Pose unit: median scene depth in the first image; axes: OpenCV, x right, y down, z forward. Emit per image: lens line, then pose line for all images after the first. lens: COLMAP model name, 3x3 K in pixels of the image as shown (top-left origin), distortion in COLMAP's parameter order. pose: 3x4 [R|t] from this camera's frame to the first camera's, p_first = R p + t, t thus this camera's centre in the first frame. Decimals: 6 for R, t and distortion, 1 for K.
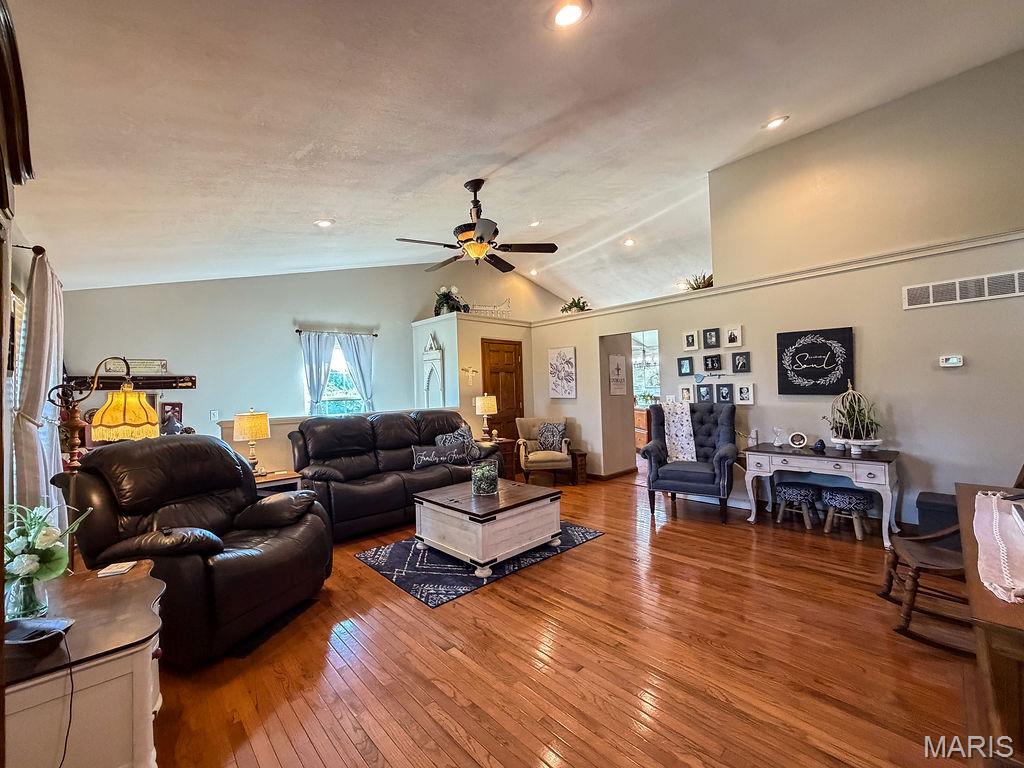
lens RADIAL K [[420.5, 0, 510.7], [0, 420.5, 381.3], [0, 0, 1]] dist [0.002212, -0.000075]
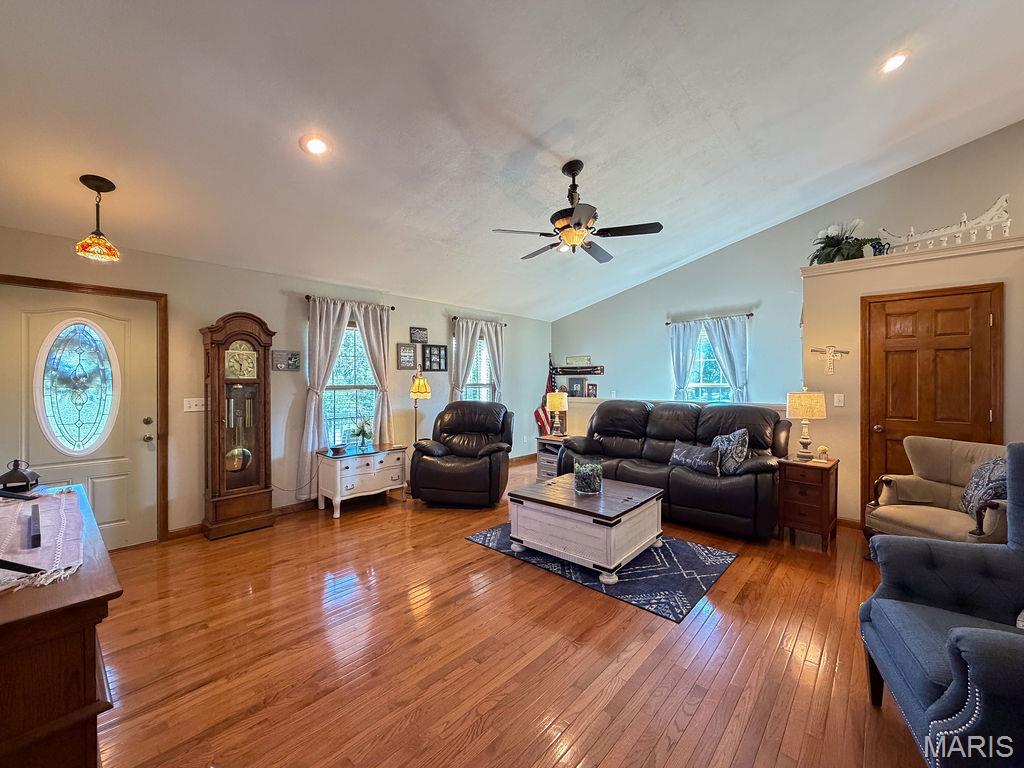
lens RADIAL K [[410.9, 0, 514.4], [0, 410.9, 380.4], [0, 0, 1]] dist [0.001592, -0.000040]
pose [[0.090159, 0.029083, -0.995503, 0.854617], [0.016897, 0.999385, 0.030726, -0.015814], [0.995784, -0.019591, 0.089612, 0.770743]]
